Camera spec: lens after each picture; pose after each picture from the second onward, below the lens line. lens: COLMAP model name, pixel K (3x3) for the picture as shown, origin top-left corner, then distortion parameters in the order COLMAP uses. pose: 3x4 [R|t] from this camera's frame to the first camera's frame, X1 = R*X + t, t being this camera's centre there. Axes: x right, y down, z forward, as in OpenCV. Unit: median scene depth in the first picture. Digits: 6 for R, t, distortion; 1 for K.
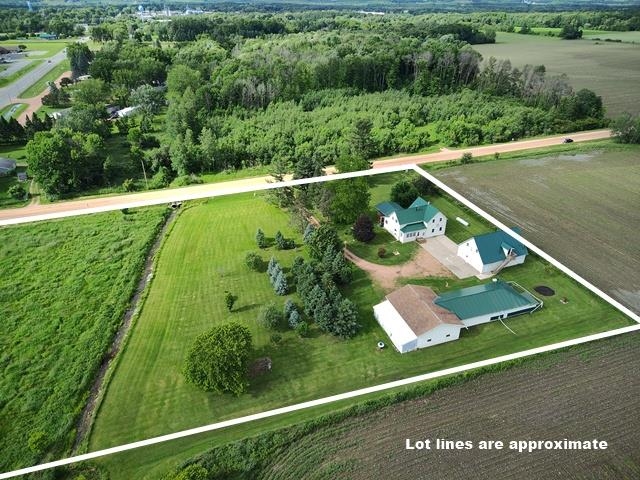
lens RADIAL K [[434.5, 0, 320.0], [0, 434.5, 240.0], [0, 0, 1]] dist [0.016628, -0.006166]
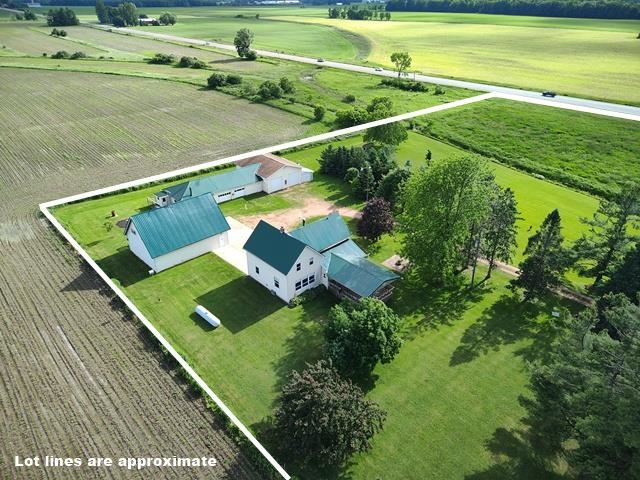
lens RADIAL K [[434.5, 0, 320.0], [0, 434.5, 240.0], [0, 0, 1]] dist [0.016628, -0.006166]
pose [[-0.928686, 0.178841, -0.324896, 0.317148], [-0.182539, 0.542163, 0.820207, -0.420088], [0.322833, 0.821021, -0.470854, 1.069090]]
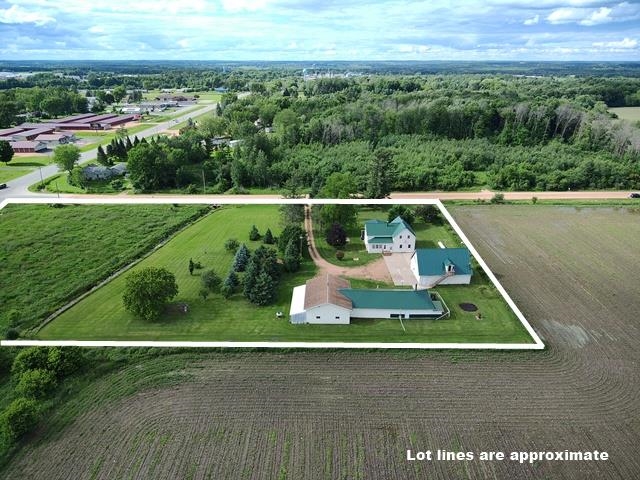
lens RADIAL K [[434.5, 0, 320.0], [0, 434.5, 240.0], [0, 0, 1]] dist [0.016628, -0.006166]
pose [[0.940903, 0.129222, -0.313053, 0.341136], [-0.166675, 0.981340, -0.095876, 0.082486], [0.294822, 0.142388, 0.944884, -0.054157]]
